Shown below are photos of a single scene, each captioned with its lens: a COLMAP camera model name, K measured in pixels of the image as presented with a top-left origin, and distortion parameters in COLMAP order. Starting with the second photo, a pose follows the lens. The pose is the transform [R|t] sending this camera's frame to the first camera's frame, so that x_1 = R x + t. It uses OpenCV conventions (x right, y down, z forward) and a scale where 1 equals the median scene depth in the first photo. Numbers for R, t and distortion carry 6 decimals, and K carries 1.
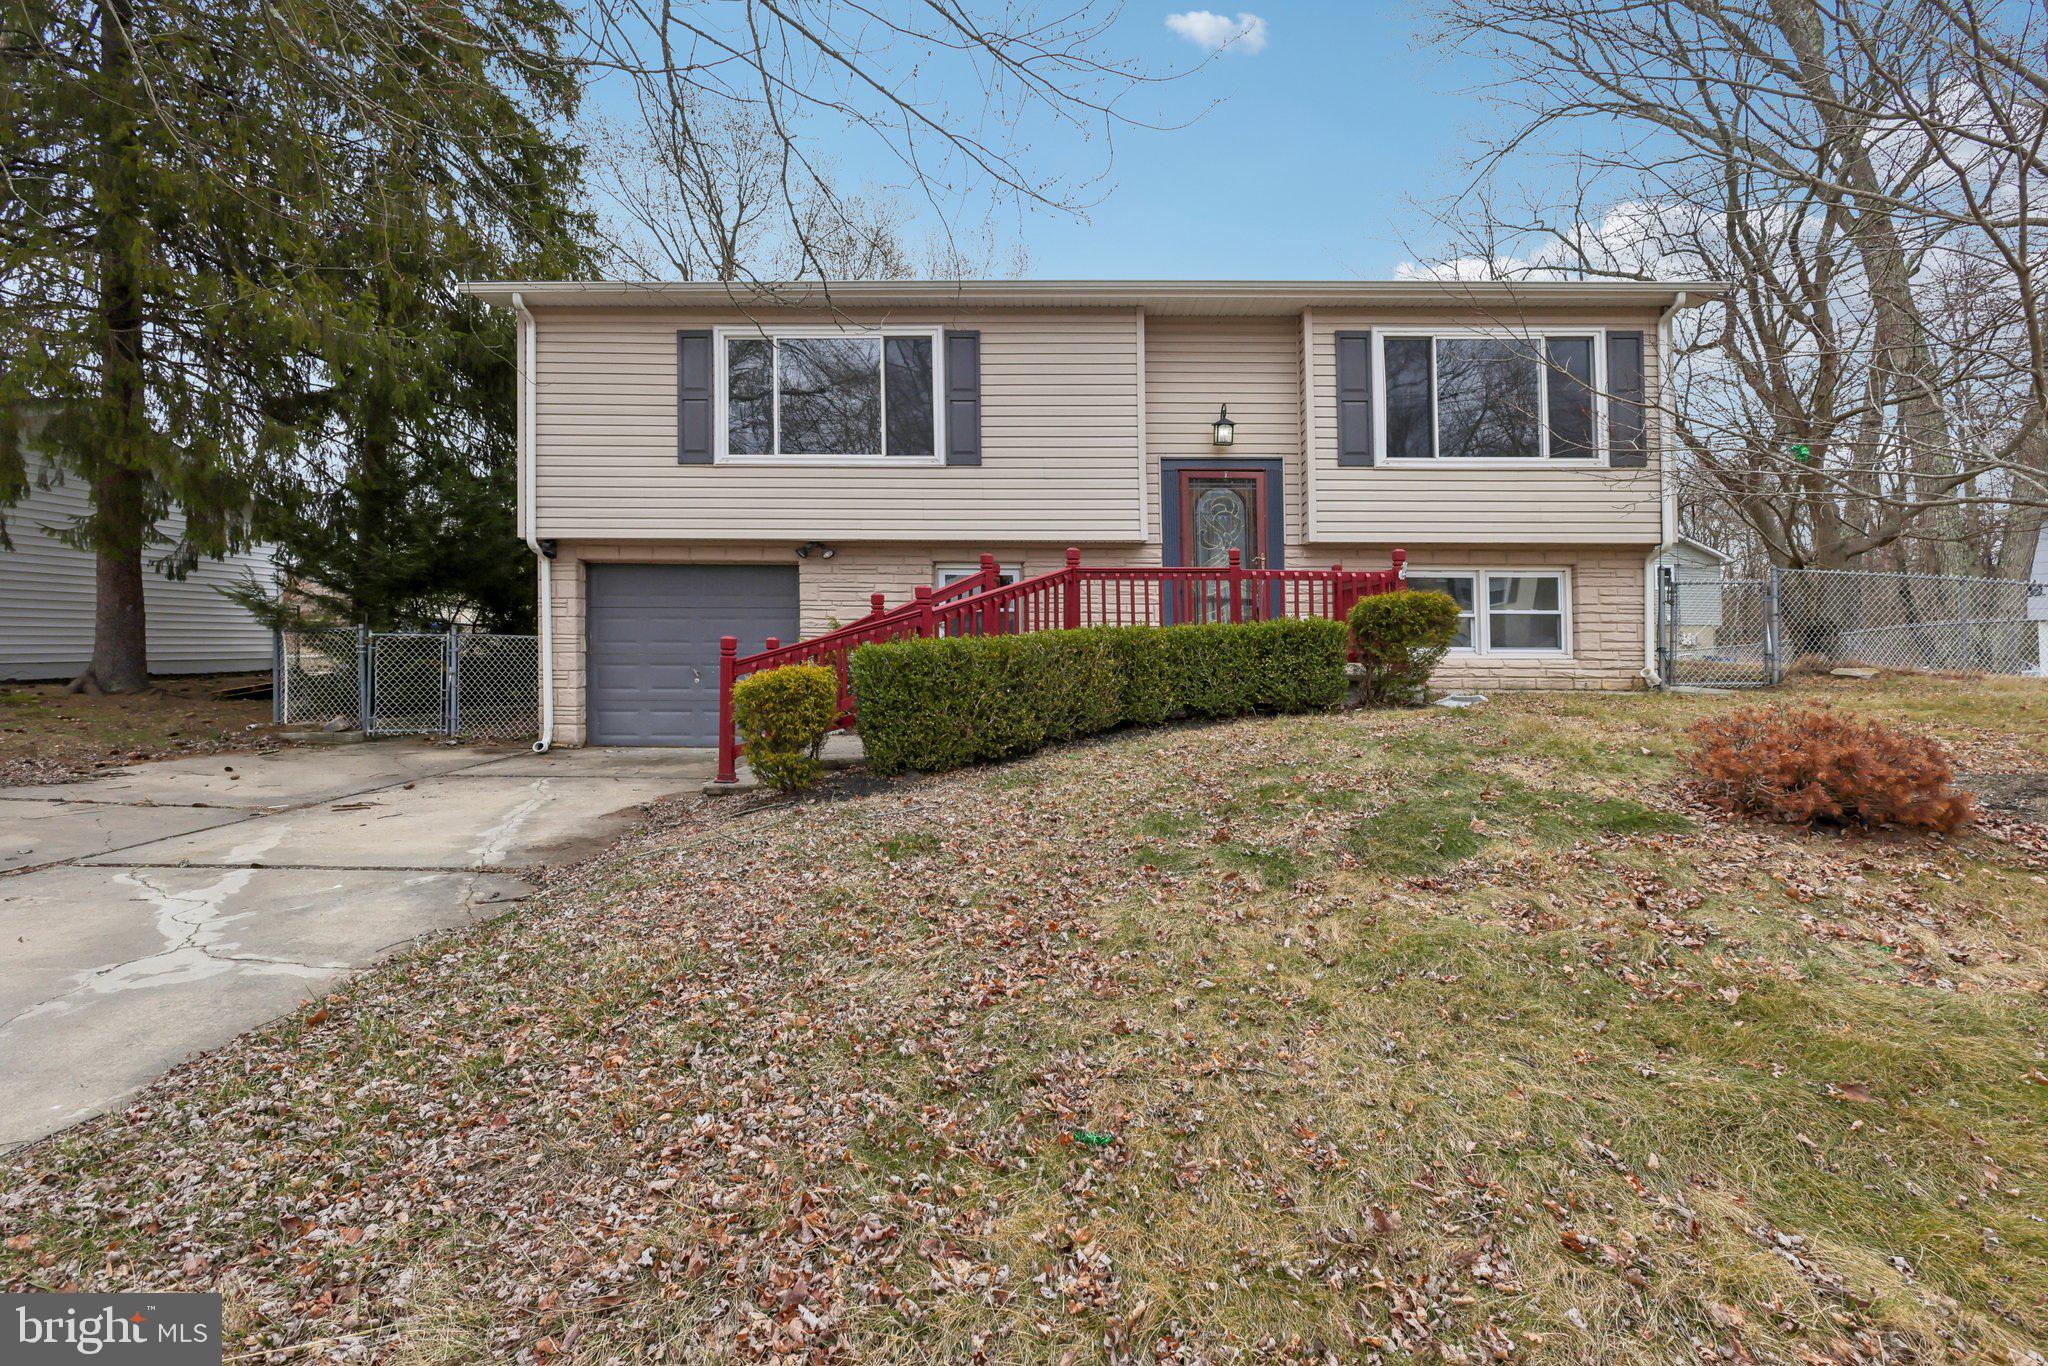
lens RADIAL K [[911.9, 0, 1024.7], [0, 911.9, 616.7], [0, 0, 1]] dist [-0.001383, 0.000018]
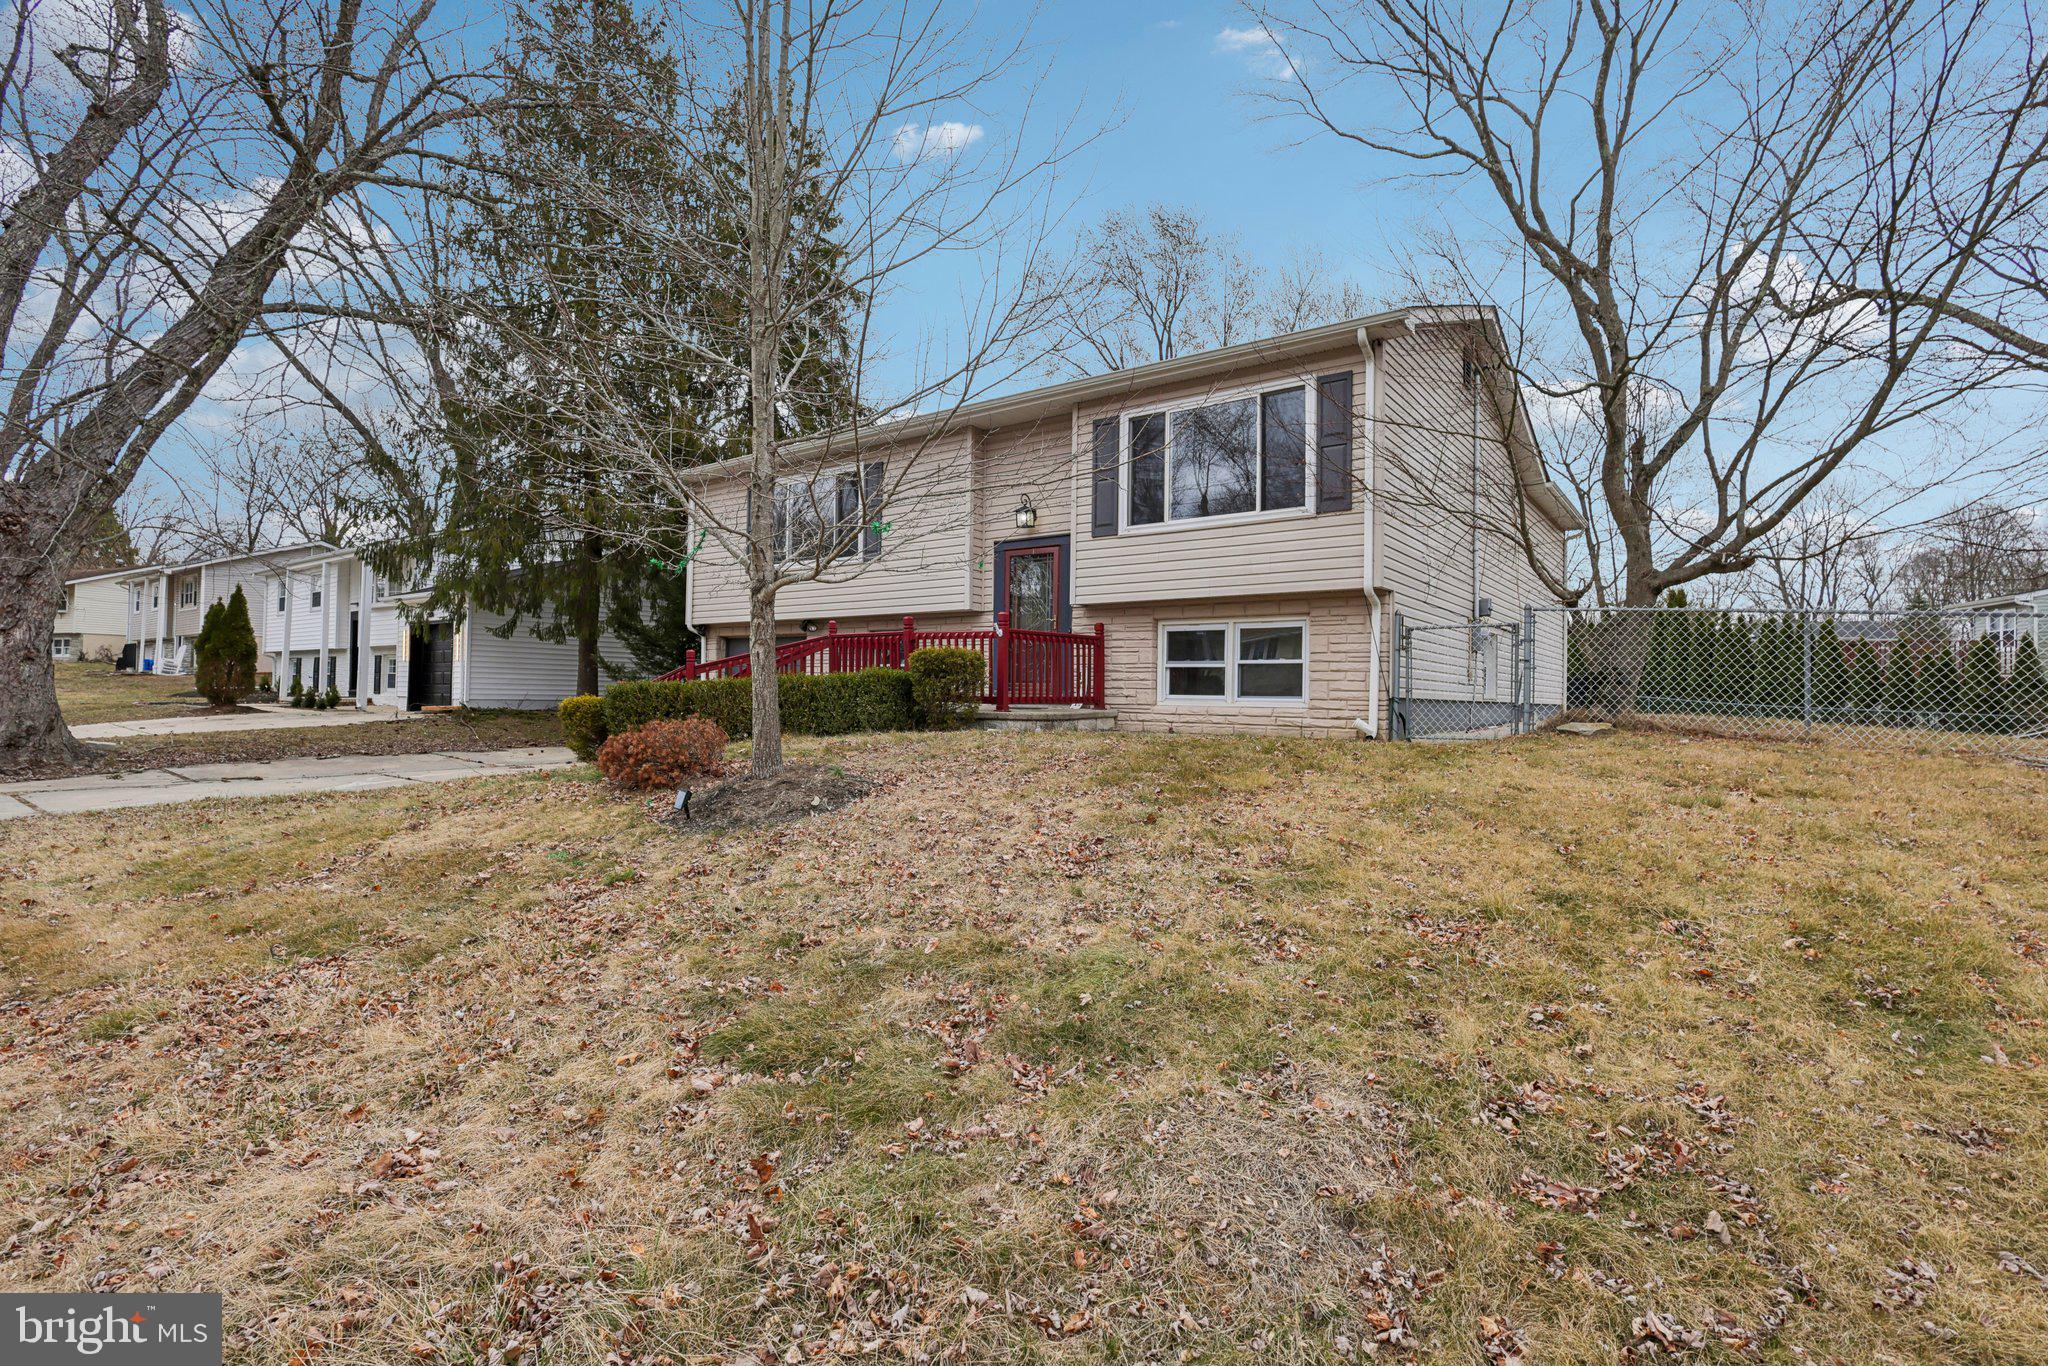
lens RADIAL K [[945.2, 0, 1024.0], [0, 945.2, 683.0], [0, 0, 1]] dist [-0.000640, 0.000115]
pose [[0.800901, 0.000518, -0.598797, 0.976930], [0.007227, 0.999918, 0.010532, 0.005942], [0.598754, -0.012763, 0.800832, -0.014184]]
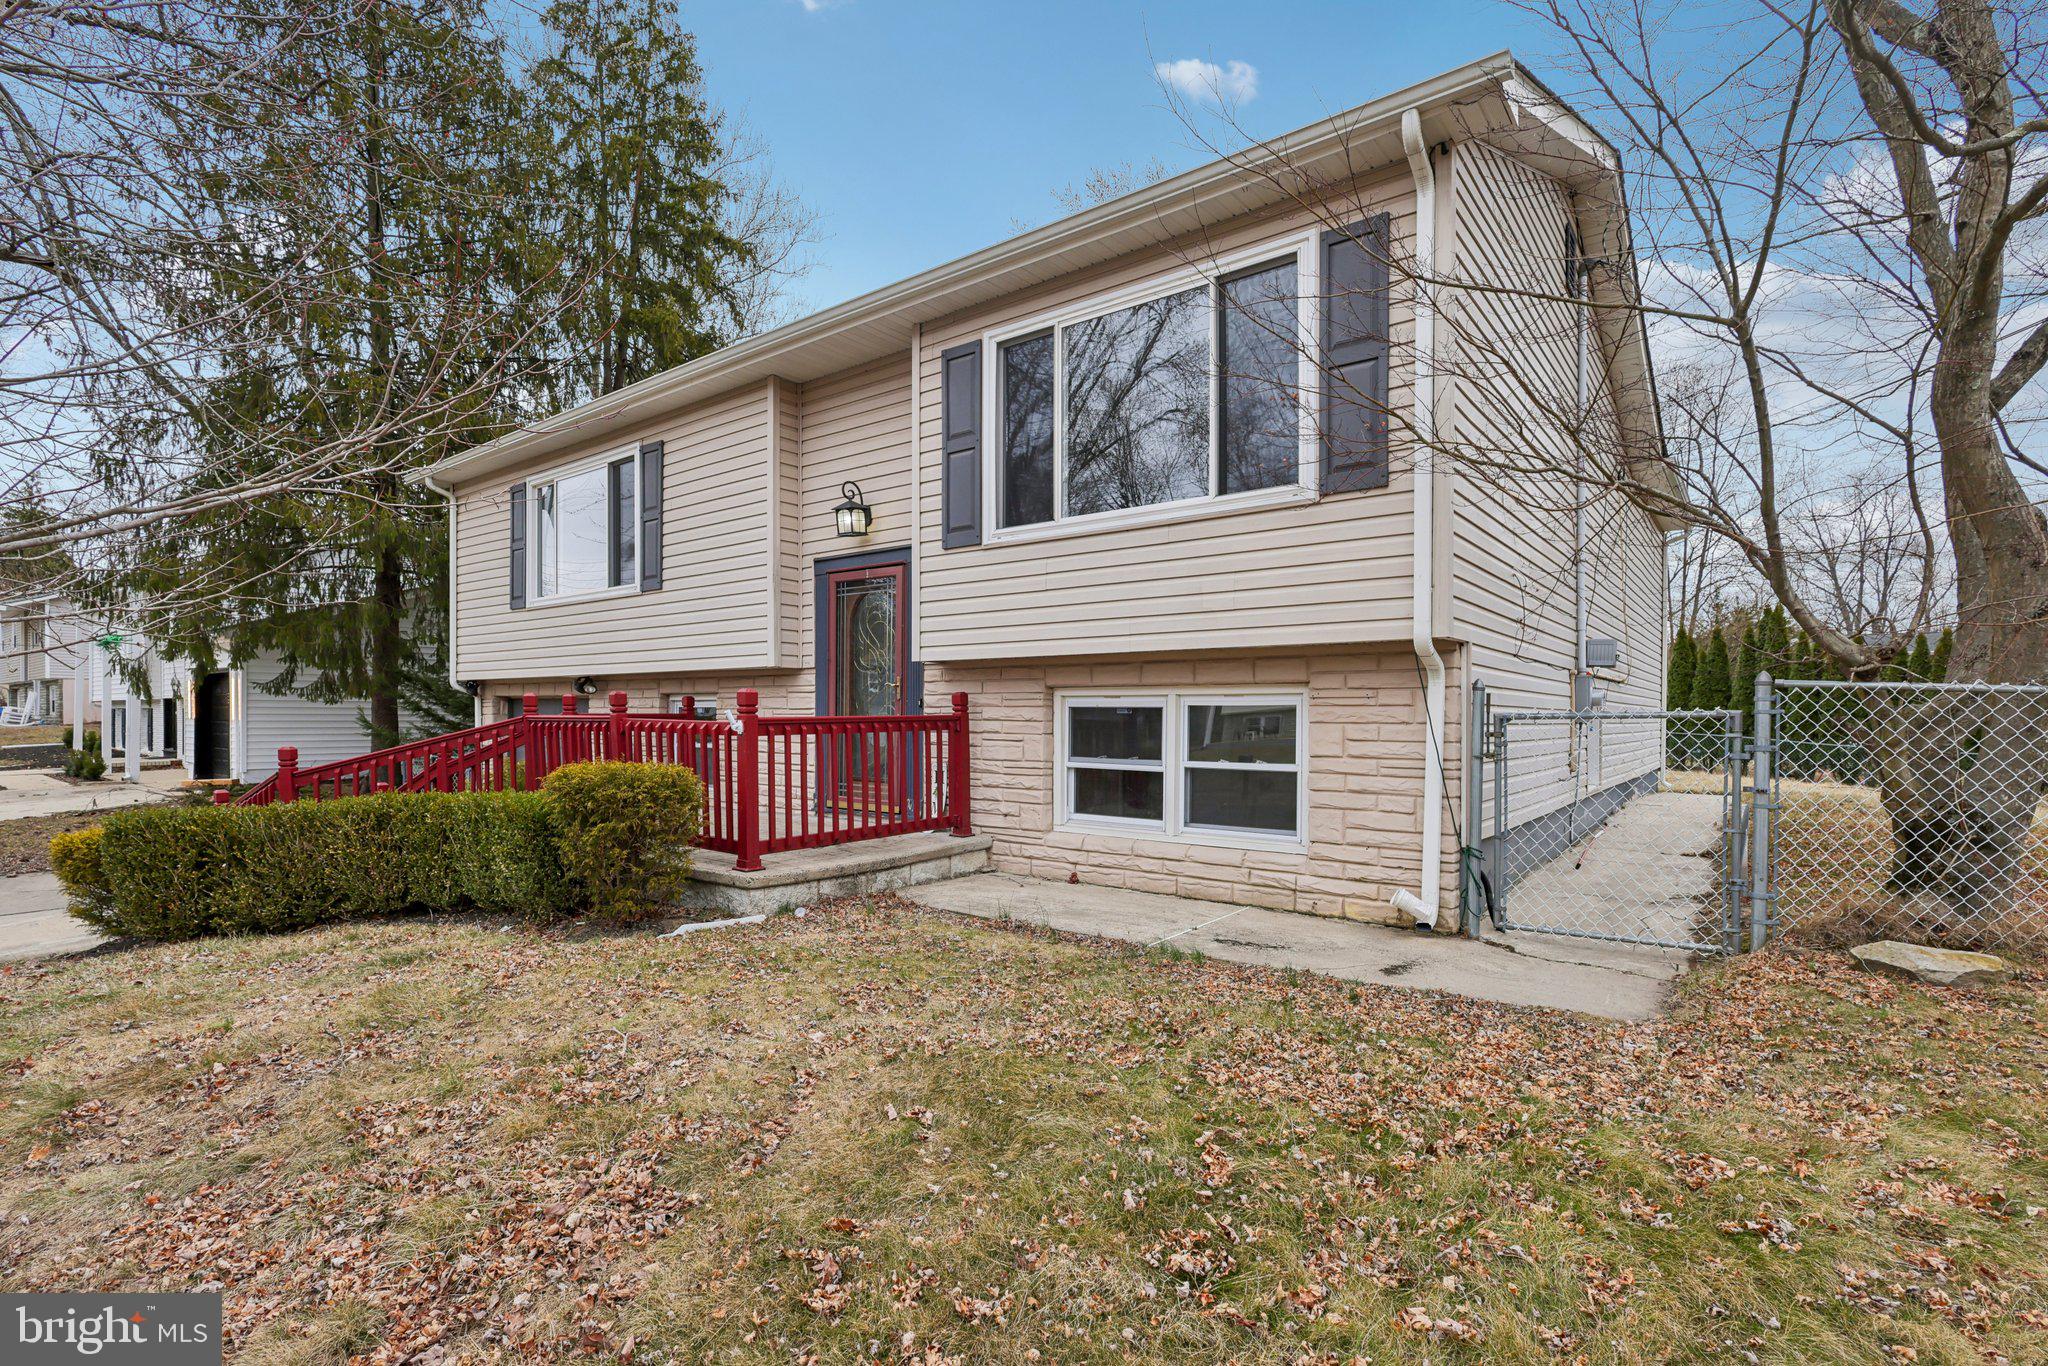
lens RADIAL K [[987.7, 0, 1002.2], [0, 987.7, 731.6], [0, 0, 1]] dist [0.000312, 0.000032]
pose [[0.788010, 0.006589, -0.615627, 0.826097], [0.019770, 0.999156, 0.036001, -0.053010], [0.615345, -0.040540, 0.787215, 0.425979]]
